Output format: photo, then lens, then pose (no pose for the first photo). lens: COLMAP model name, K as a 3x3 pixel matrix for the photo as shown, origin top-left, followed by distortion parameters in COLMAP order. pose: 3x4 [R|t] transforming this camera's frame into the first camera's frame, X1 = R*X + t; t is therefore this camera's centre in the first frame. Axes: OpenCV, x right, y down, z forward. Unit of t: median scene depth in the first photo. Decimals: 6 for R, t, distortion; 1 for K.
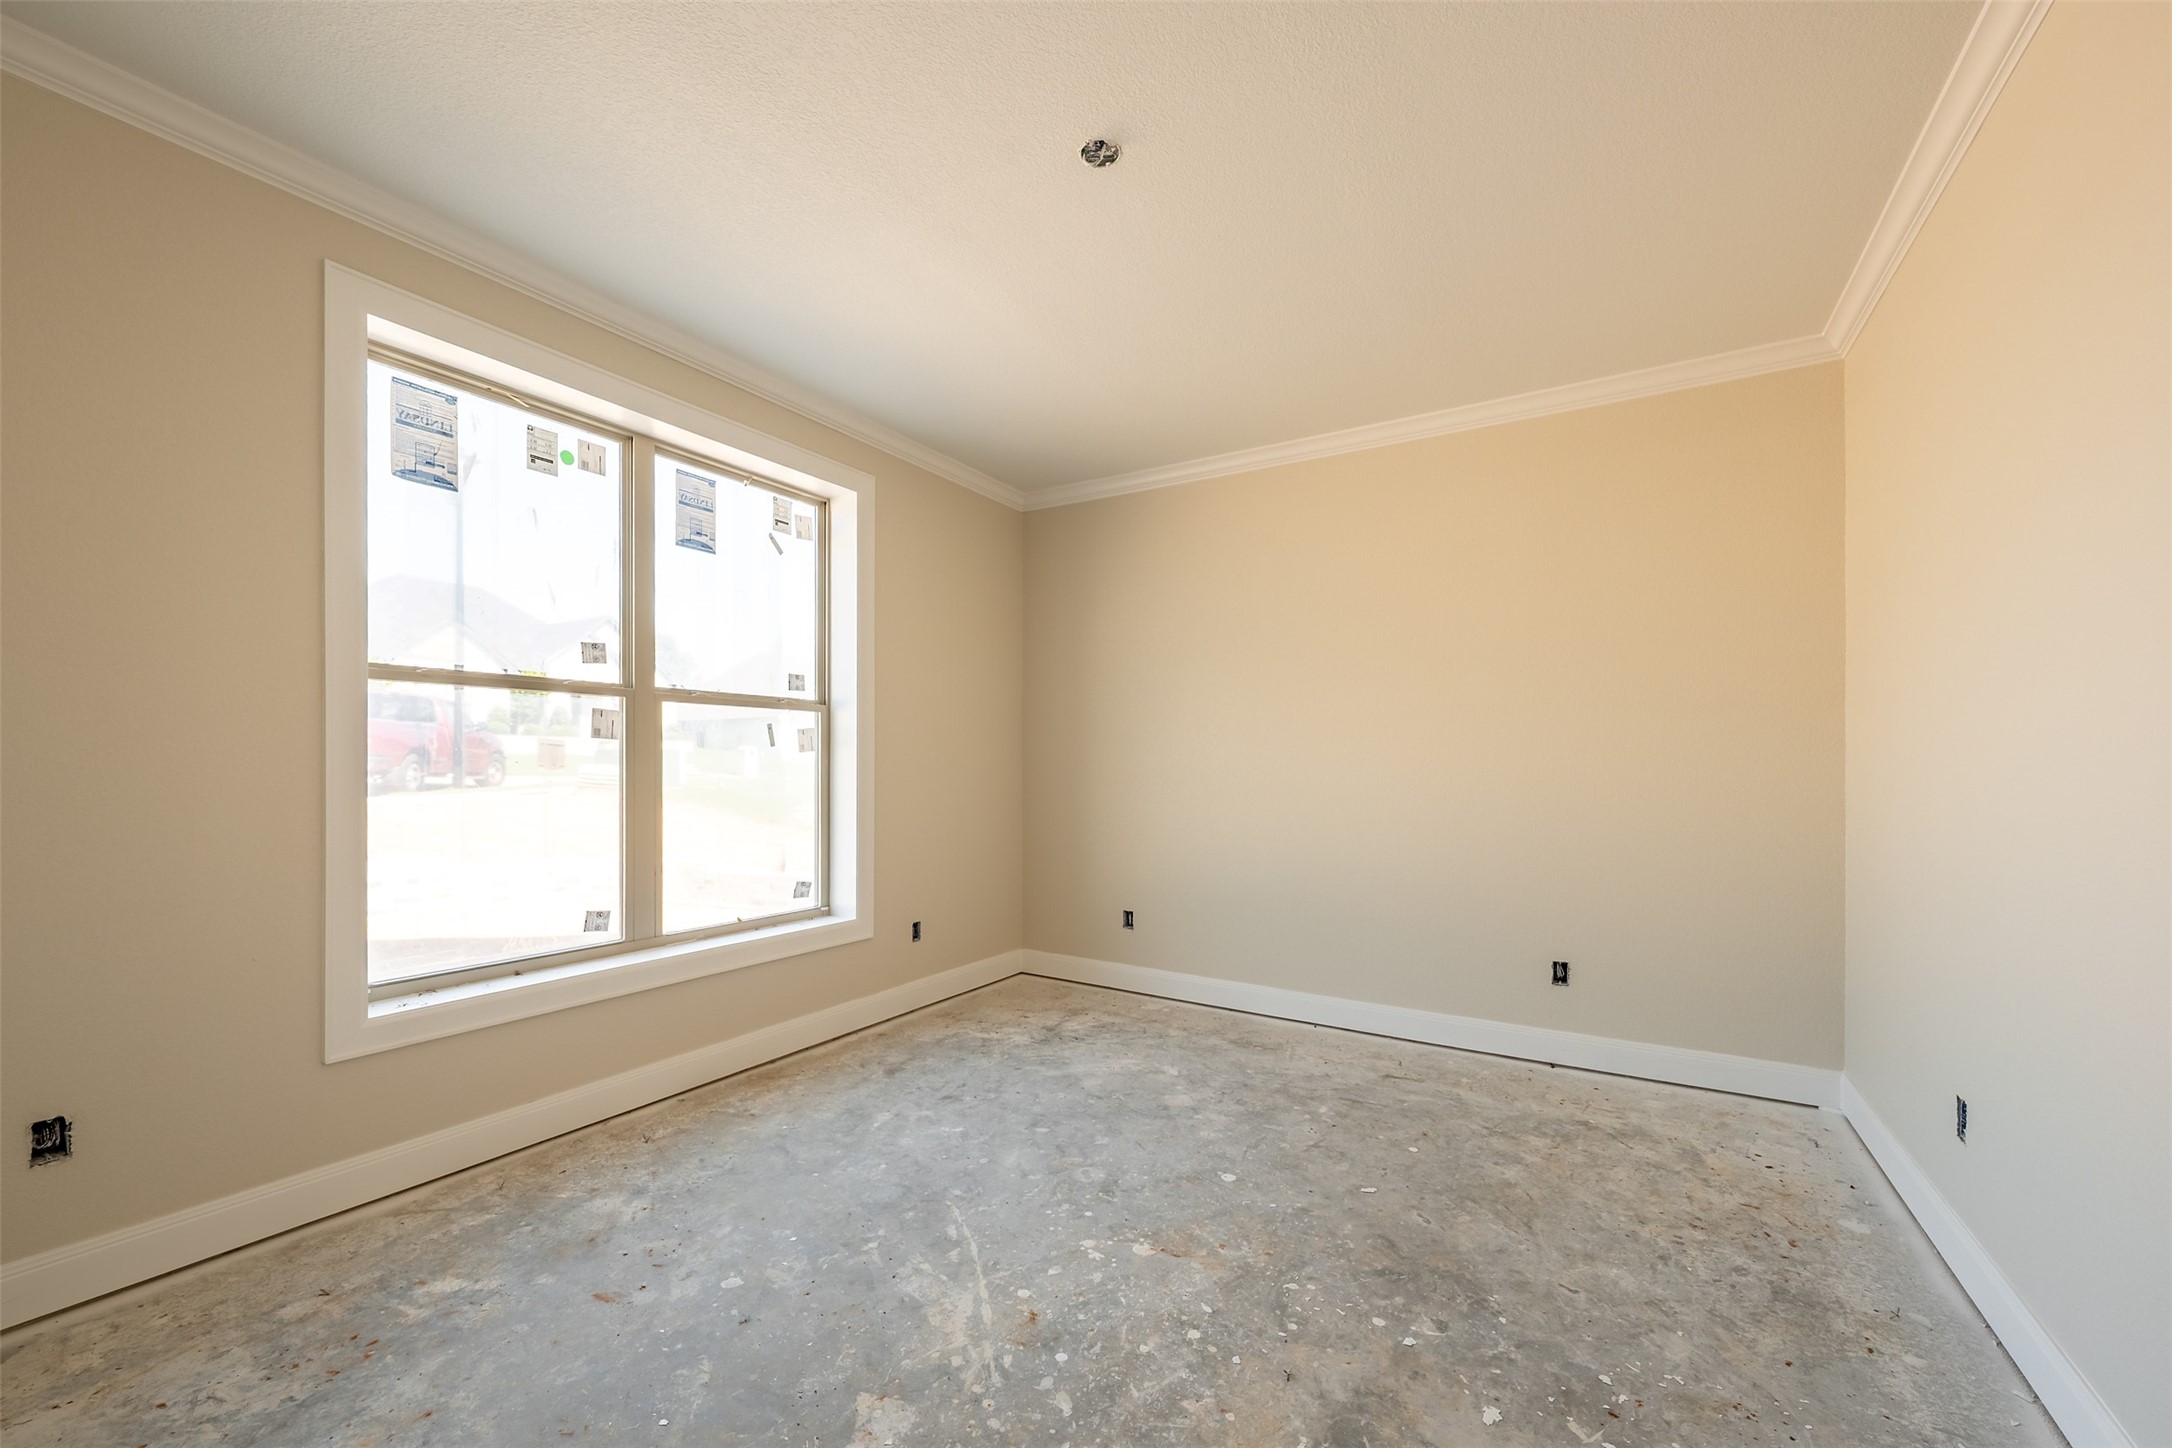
lens RADIAL K [[846.0, 0, 1086.0], [0, 846.0, 766.0], [0, 0, 1]] dist [-0.001366, 0.000086]
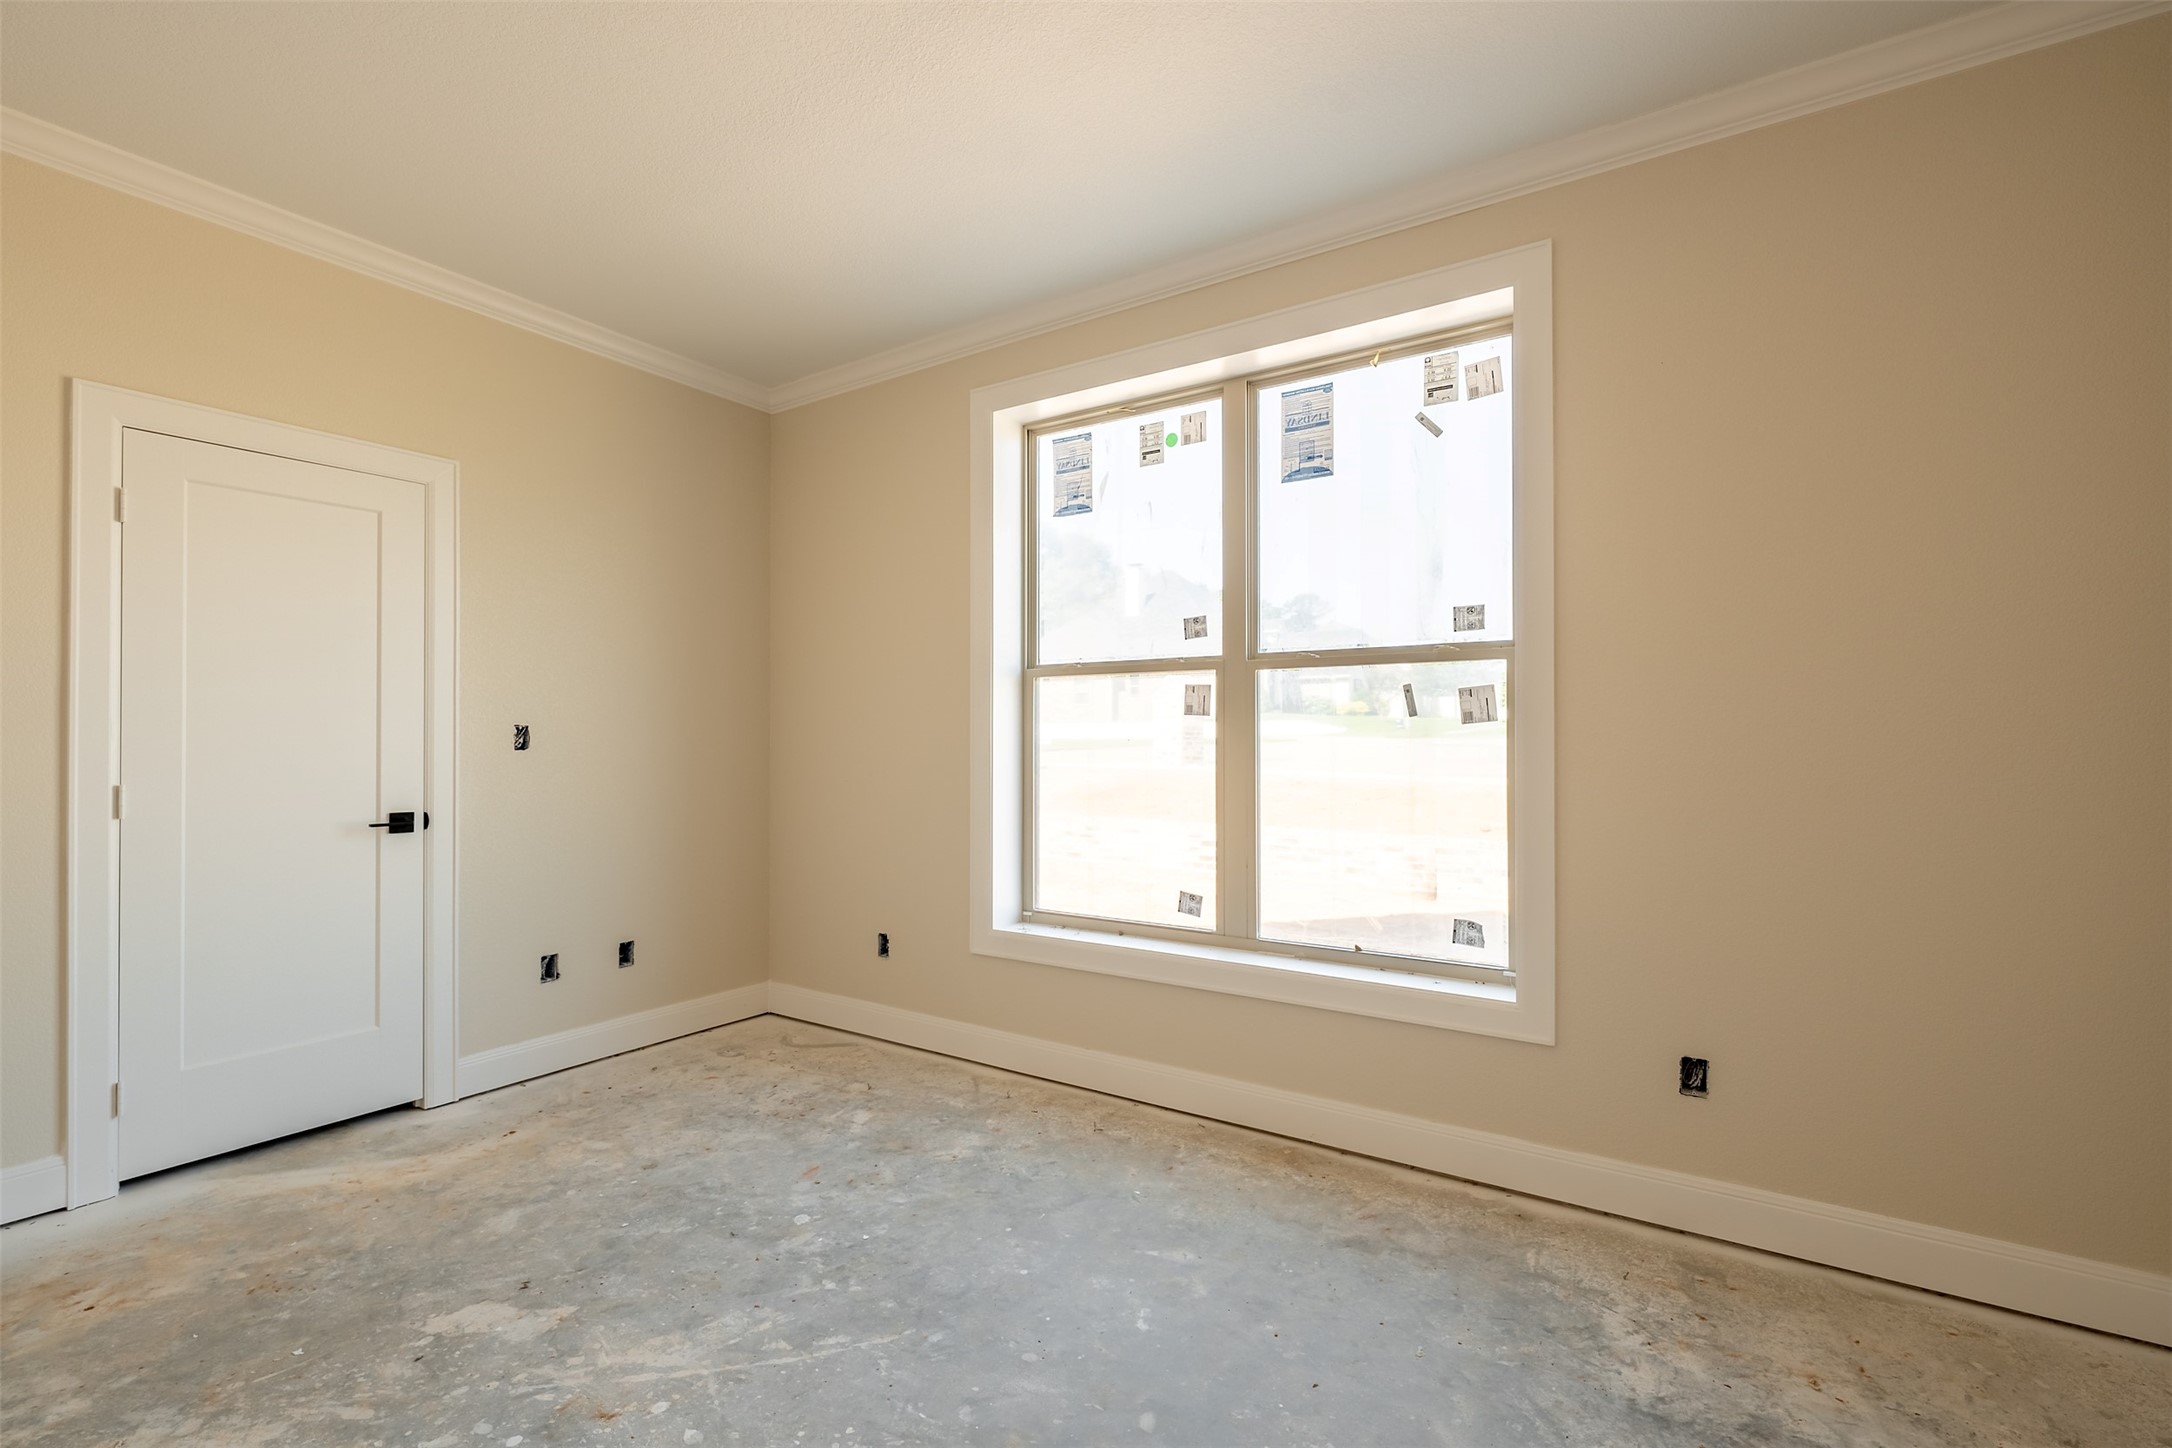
lens RADIAL K [[965.8, 0, 1087.8], [0, 965.8, 732.1], [0, 0, 1]] dist [0.005717, 0.000555]
pose [[-0.034094, -0.008895, -0.999379, 0.529482], [-0.000351, 0.999960, -0.008889, -0.003561], [0.999419, 0.000048, -0.034096, 0.911709]]
